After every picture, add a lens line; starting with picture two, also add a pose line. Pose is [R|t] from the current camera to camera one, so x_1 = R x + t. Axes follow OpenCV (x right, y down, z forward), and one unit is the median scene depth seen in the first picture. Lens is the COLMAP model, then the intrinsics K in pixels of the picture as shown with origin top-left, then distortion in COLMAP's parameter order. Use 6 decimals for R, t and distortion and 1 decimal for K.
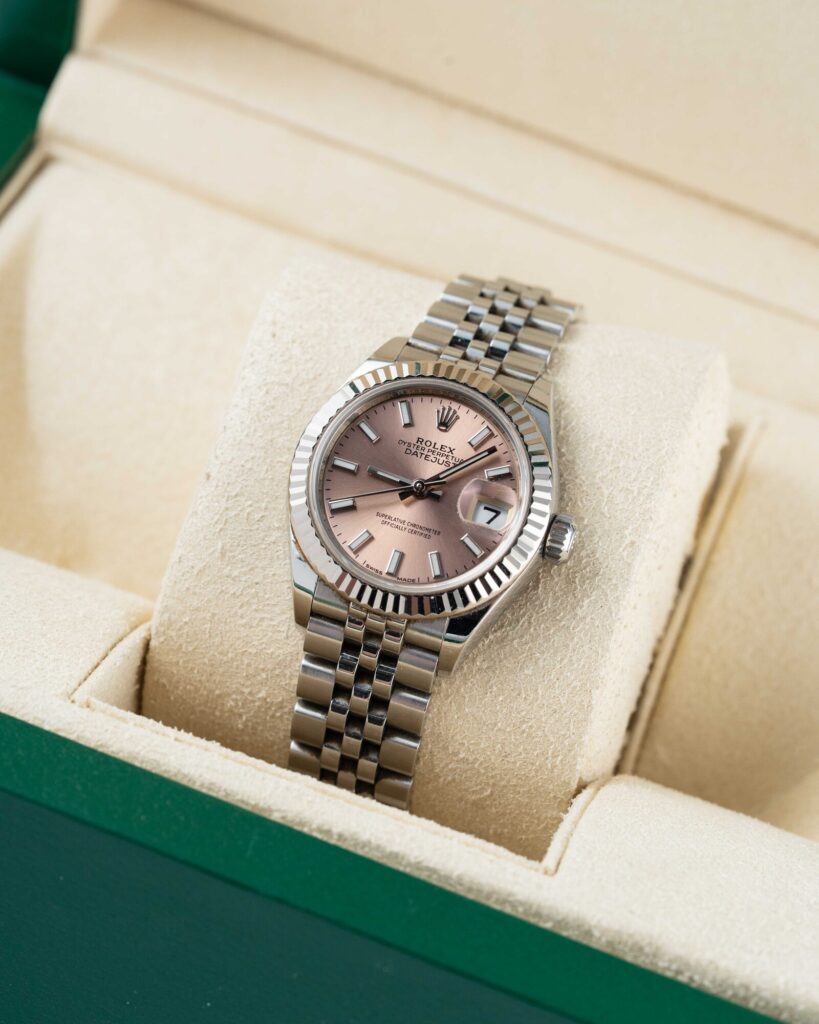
lens RADIAL K [[4973.0, 0, 409.5], [0, 4973.0, 512.0], [0, 0, 1]] dist [-0.036922, -0.765125]
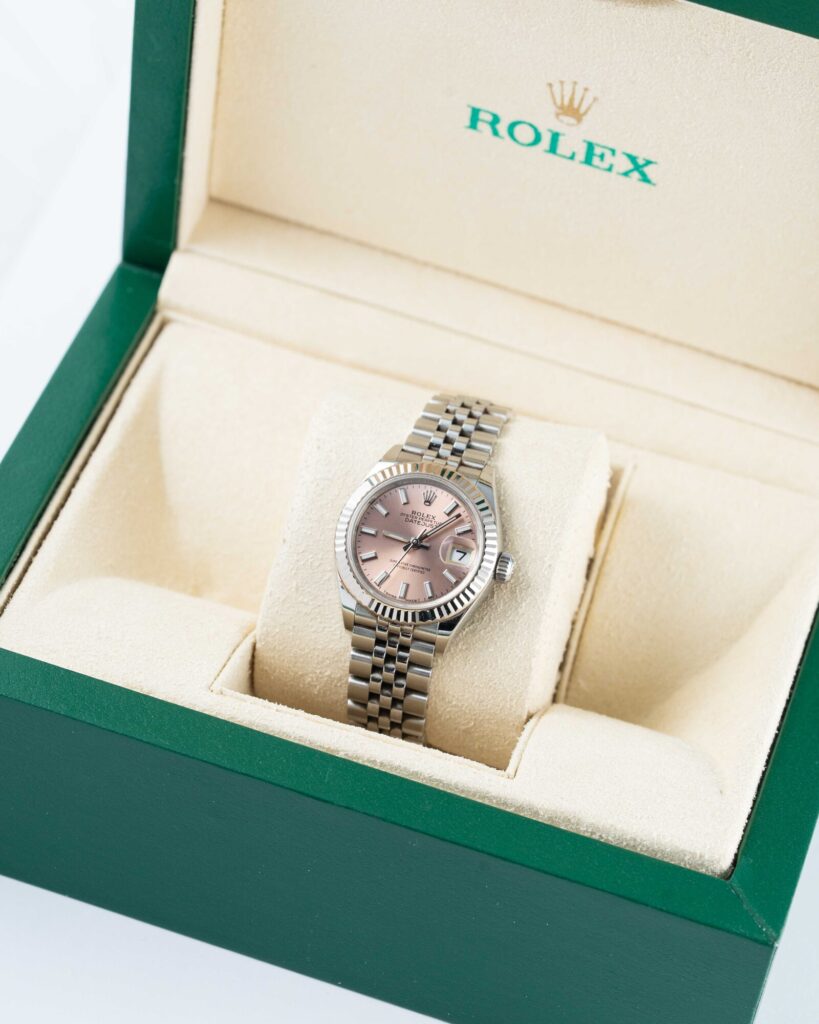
lens RADIAL K [[4973.0, 0, 409.5], [0, 4973.0, 512.0], [0, 0, 1]] dist [-0.036922, -0.765125]
pose [[0.997313, -0.071094, -0.017687, 0.028997], [0.072164, 0.994944, 0.069849, -0.126208], [0.012631, -0.070938, 0.997401, -0.603504]]
